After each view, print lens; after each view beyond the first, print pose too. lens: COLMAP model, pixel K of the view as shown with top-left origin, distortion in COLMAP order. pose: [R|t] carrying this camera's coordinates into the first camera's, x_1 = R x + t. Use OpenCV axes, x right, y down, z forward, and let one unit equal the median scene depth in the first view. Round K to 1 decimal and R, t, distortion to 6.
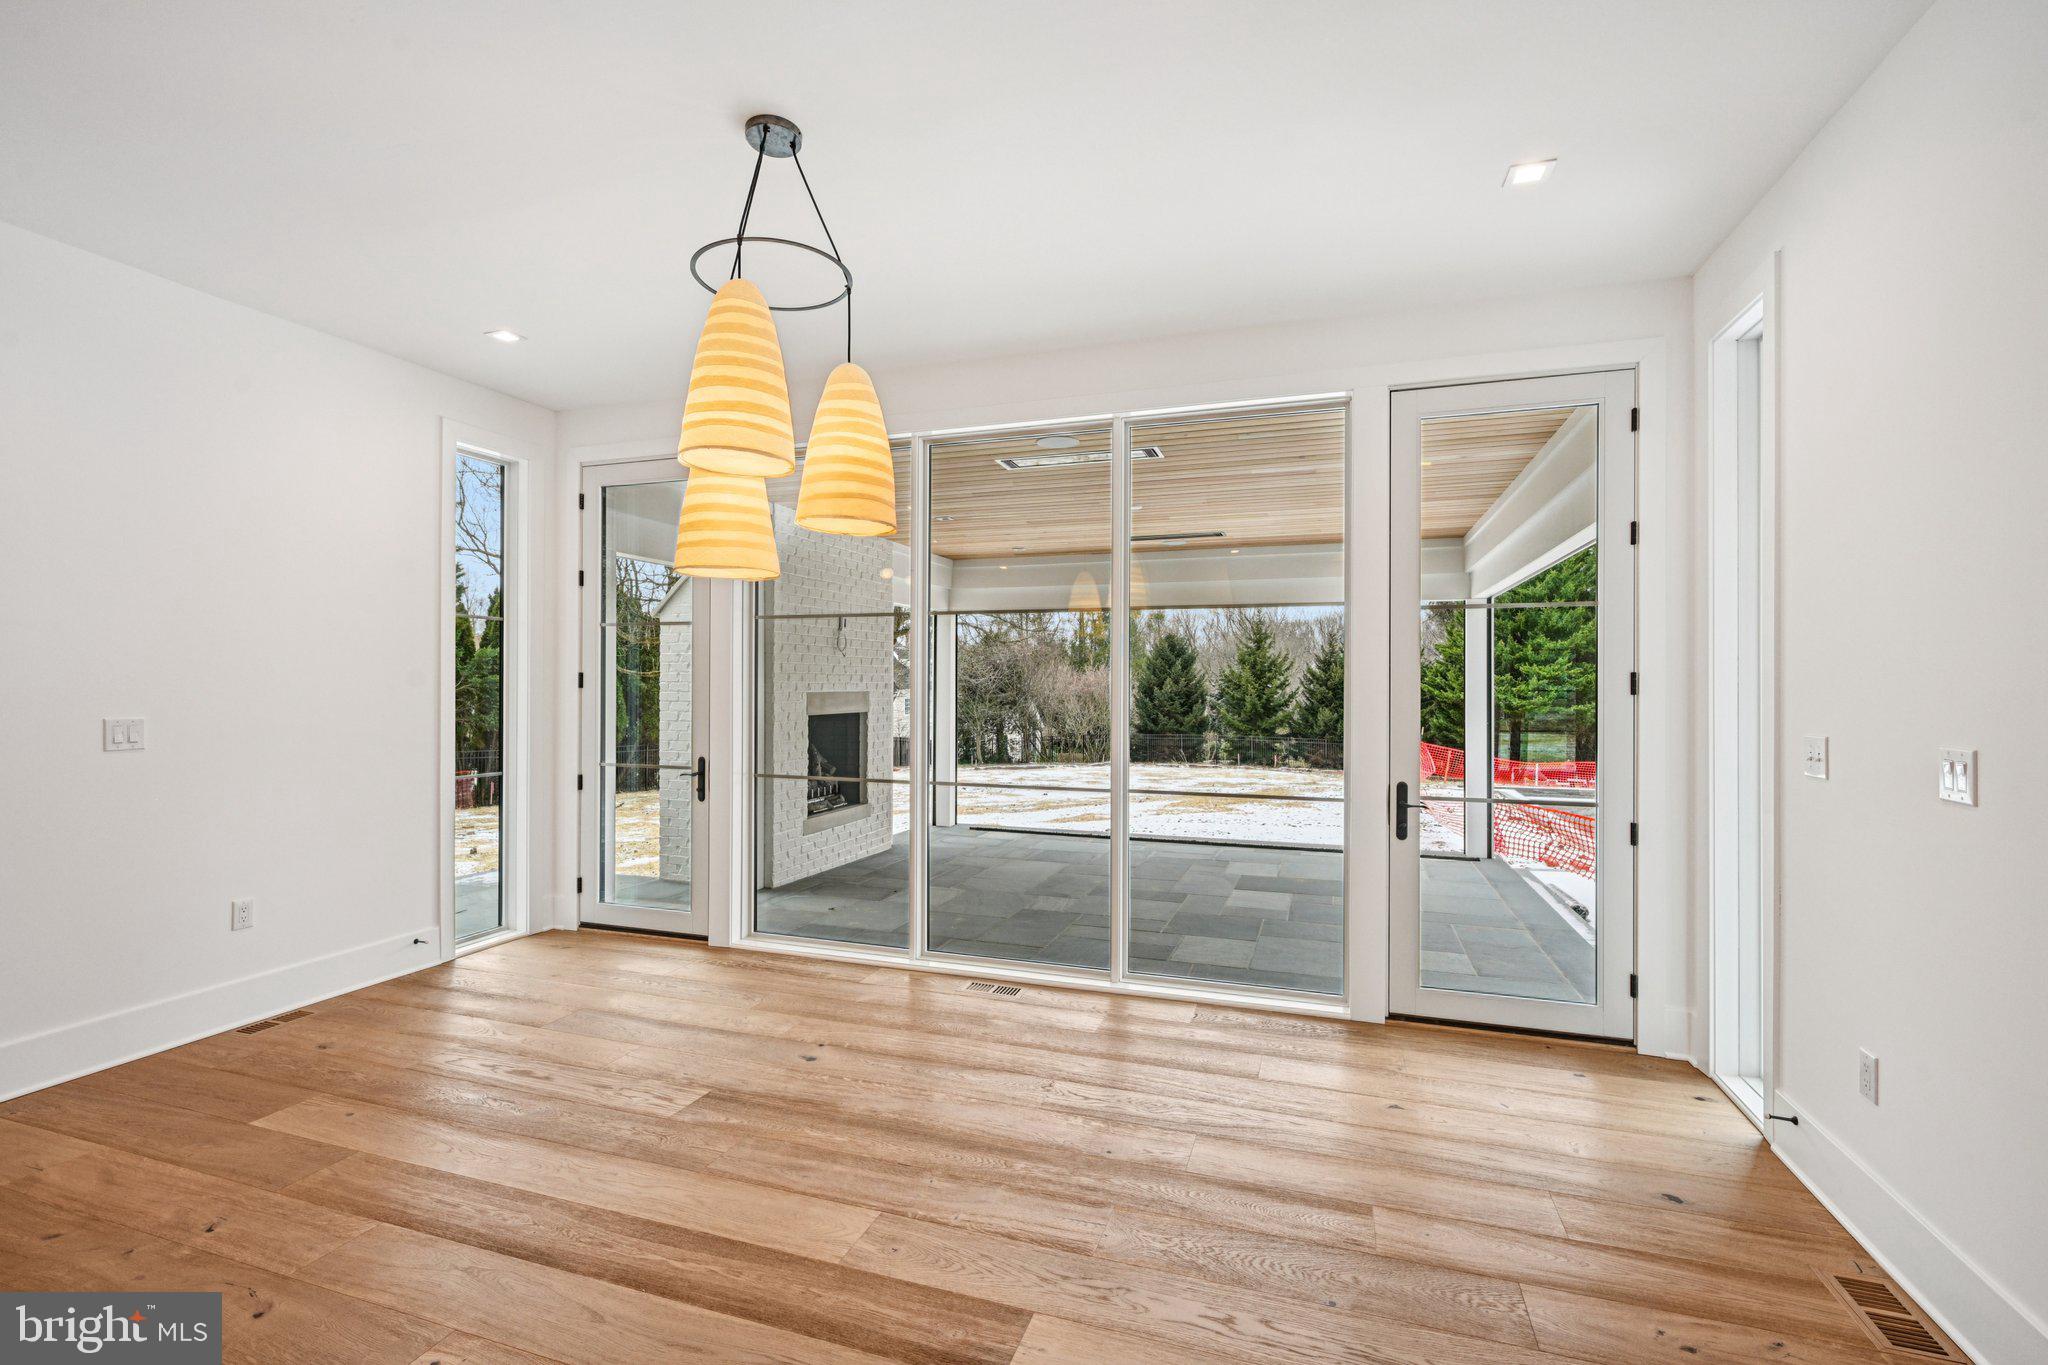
lens RADIAL K [[905.7, 0, 1024.1], [0, 905.7, 683.1], [0, 0, 1]] dist [-0.000978, 0.001719]
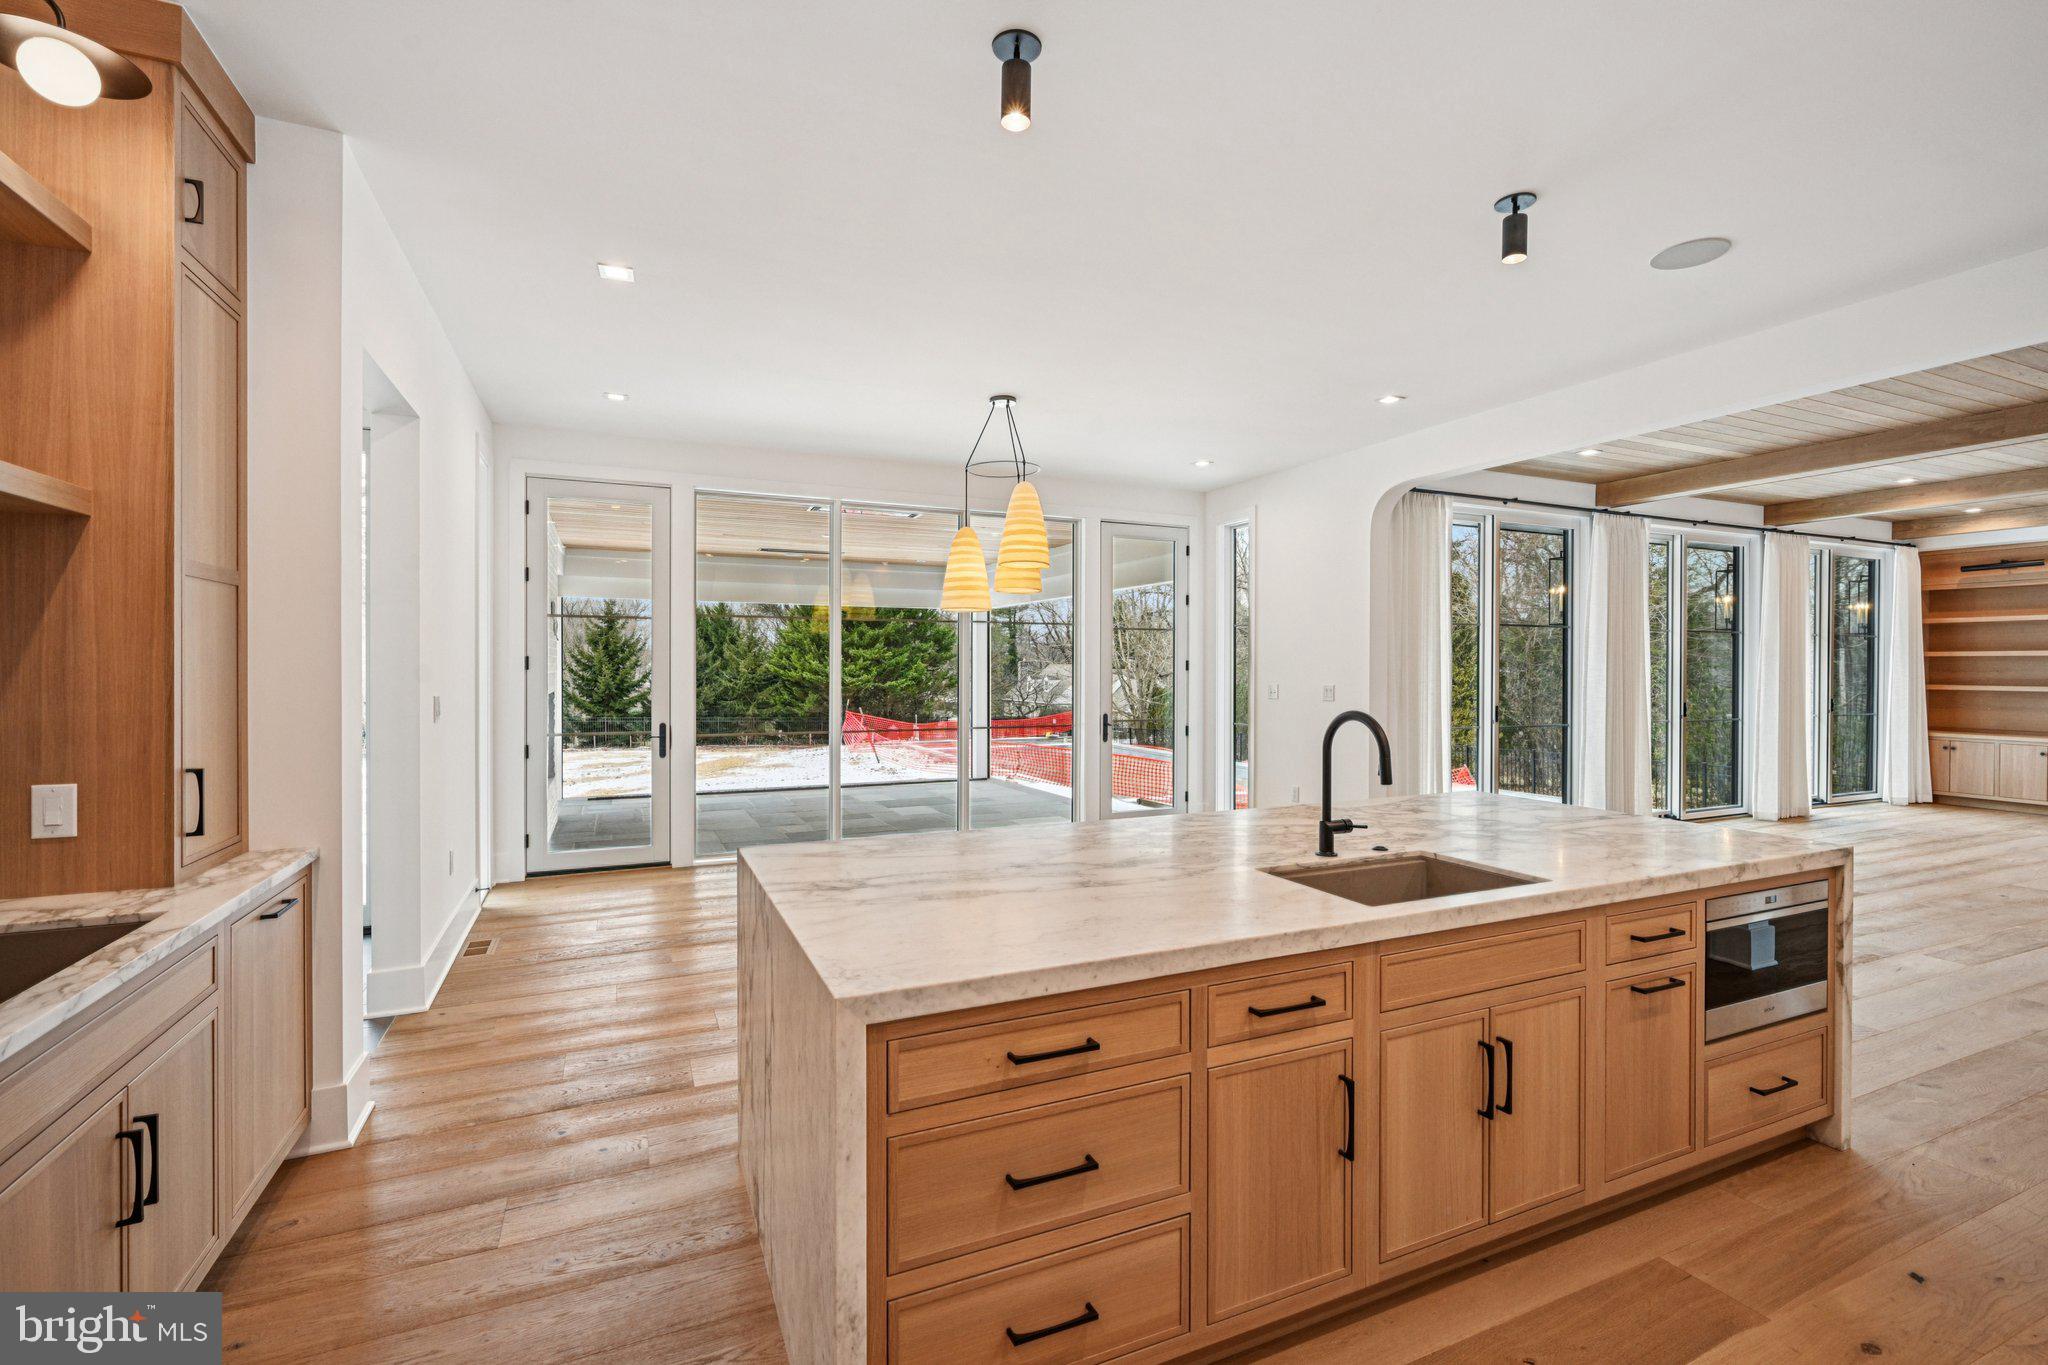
lens RADIAL K [[905.7, 0, 1025.4], [0, 905.7, 673.4], [0, 0, 1]] dist [-0.000978, 0.001719]
pose [[0.726218, -0.007773, 0.687421, -0.101627], [0.000029, 0.999936, 0.011275, -0.000459], [-0.687465, -0.008168, 0.726172, -0.032799]]
